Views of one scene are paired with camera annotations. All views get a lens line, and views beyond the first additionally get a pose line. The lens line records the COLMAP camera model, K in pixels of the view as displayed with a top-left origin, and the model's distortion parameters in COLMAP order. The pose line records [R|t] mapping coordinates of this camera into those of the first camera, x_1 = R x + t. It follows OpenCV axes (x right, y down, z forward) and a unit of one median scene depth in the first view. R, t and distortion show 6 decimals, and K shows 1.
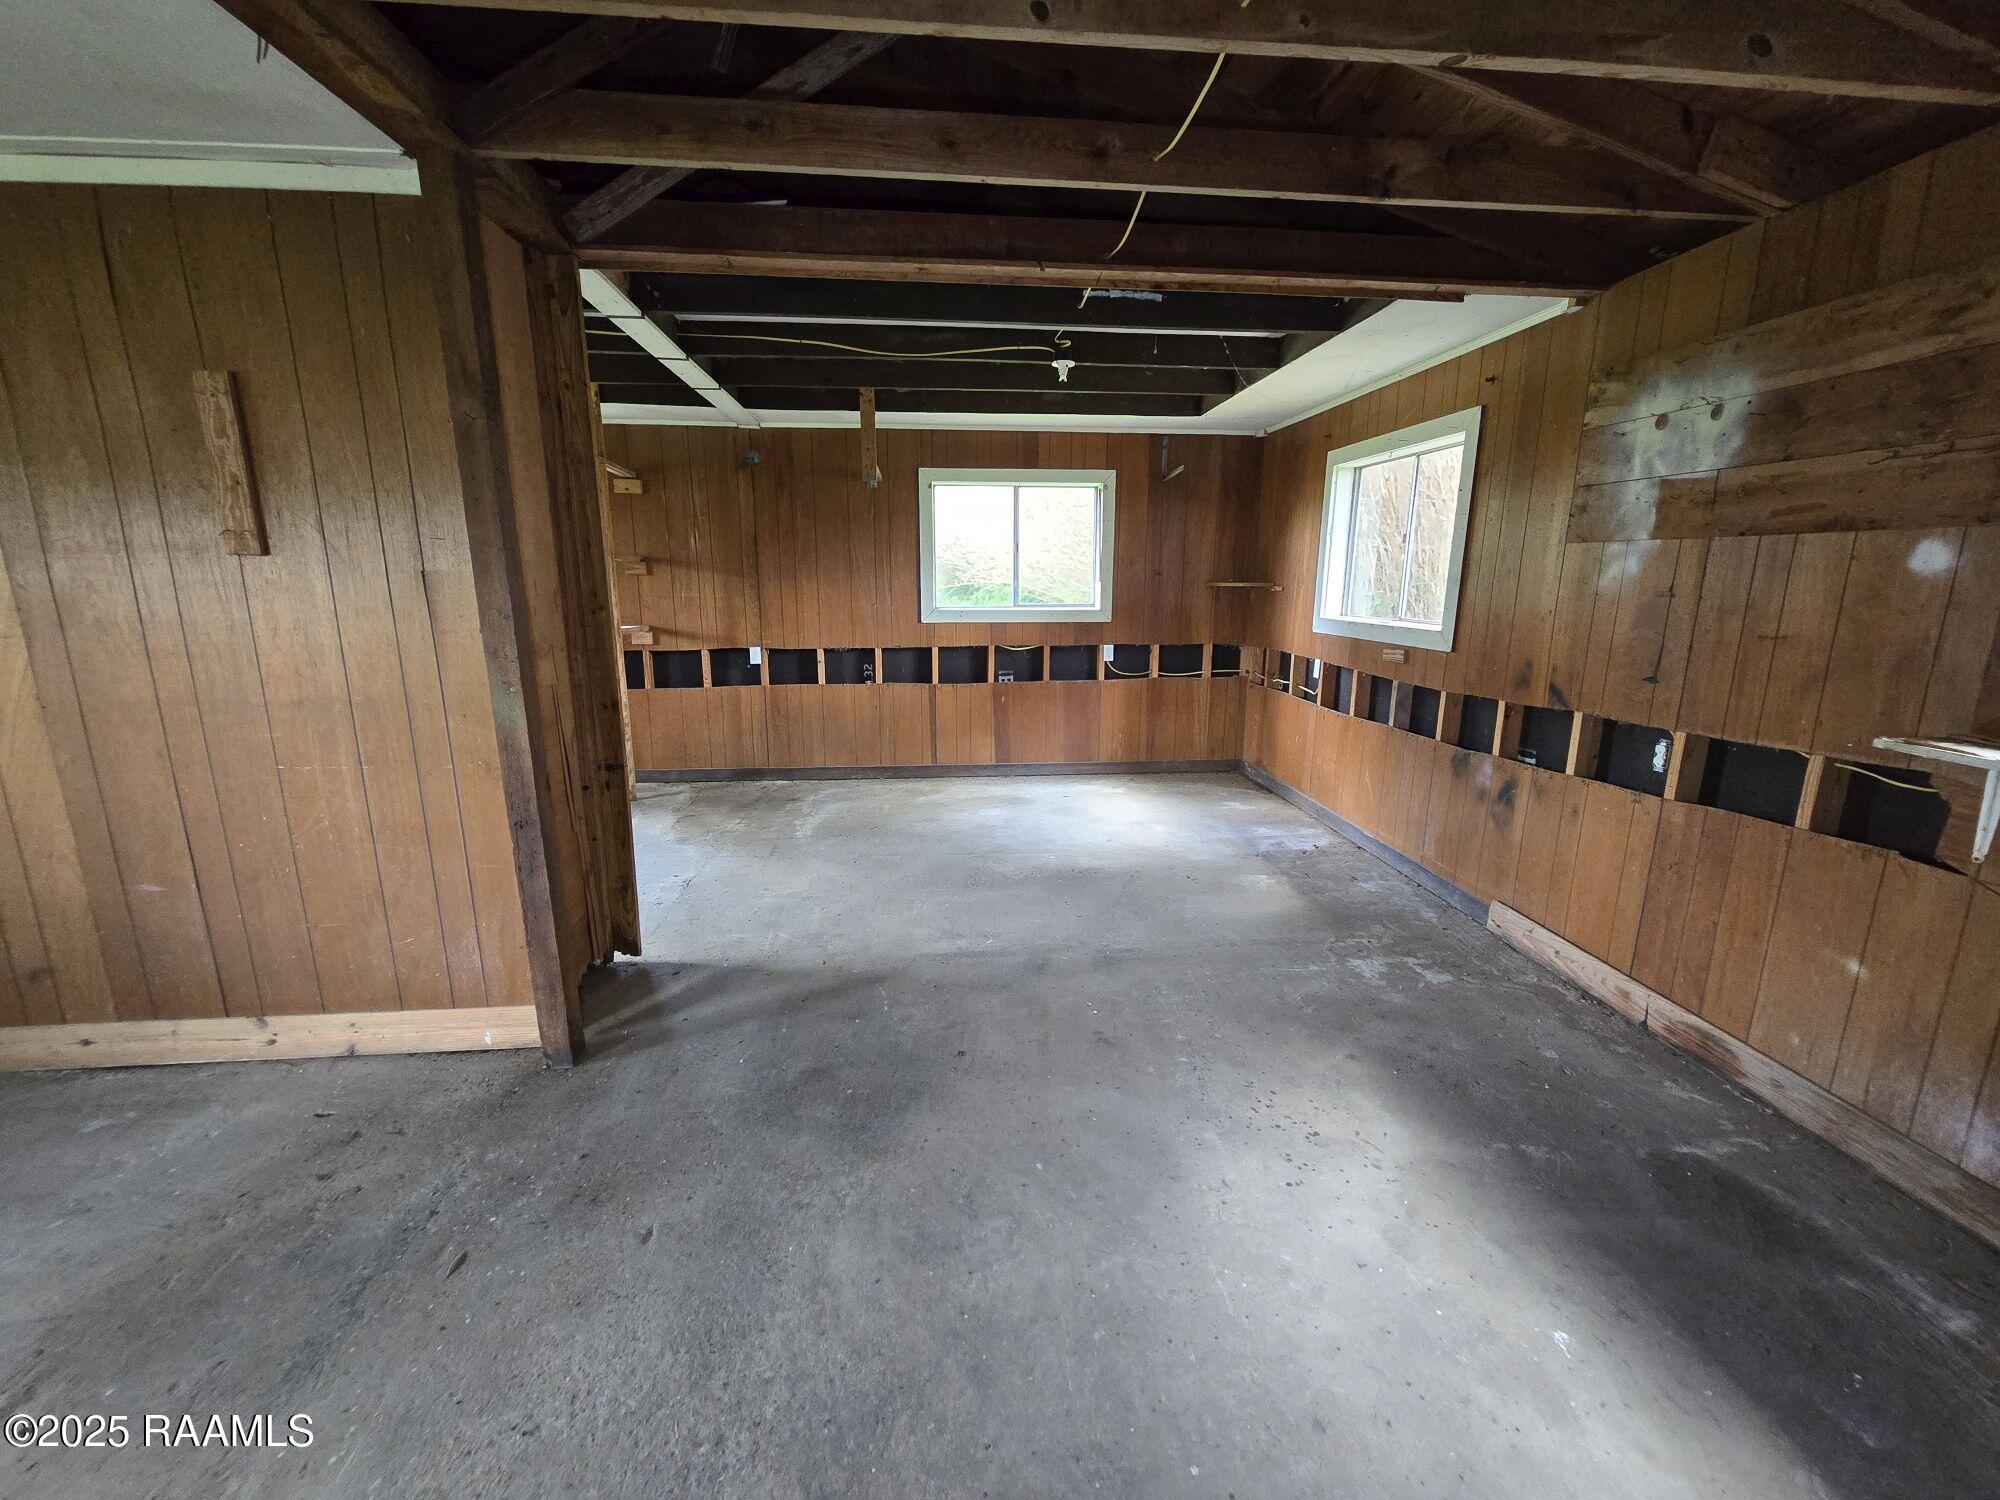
lens RADIAL K [[819.0, 0, 999.1], [0, 819.0, 749.5], [0, 0, 1]] dist [0.001070, 0.000123]
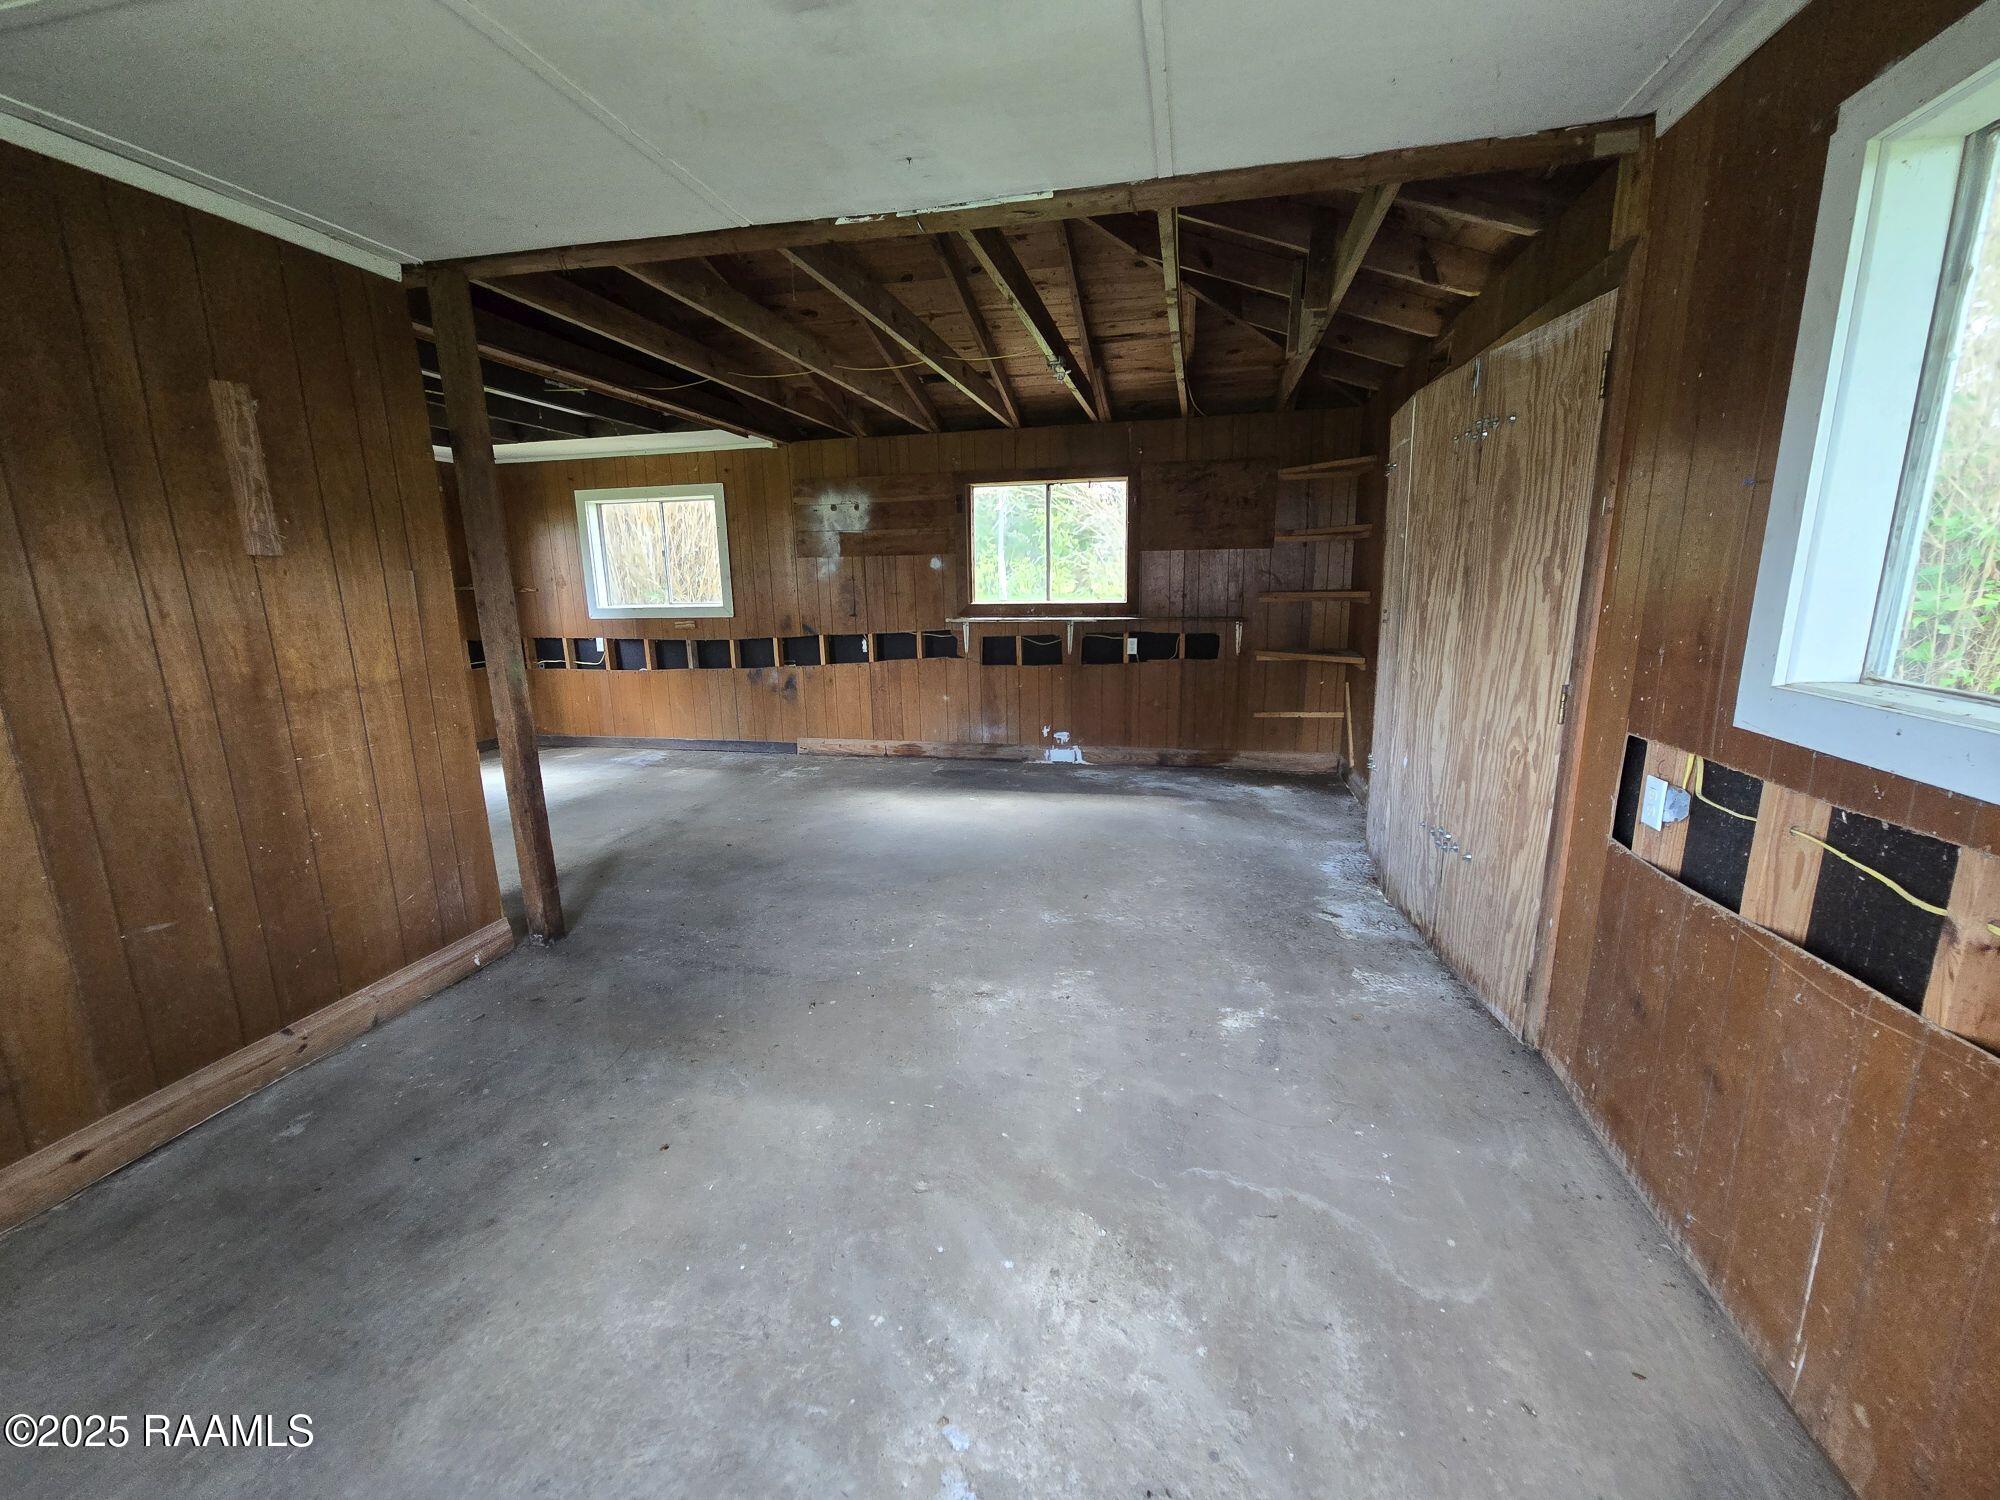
lens RADIAL K [[819.0, 0, 1005.6], [0, 819.0, 751.0], [0, 0, 1]] dist [0.001070, 0.000123]
pose [[0.306372, -0.208492, 0.928799, -1.423384], [0.220362, 0.964749, 0.143874, 0.054554], [-0.926054, 0.160593, 0.341516, -0.174301]]
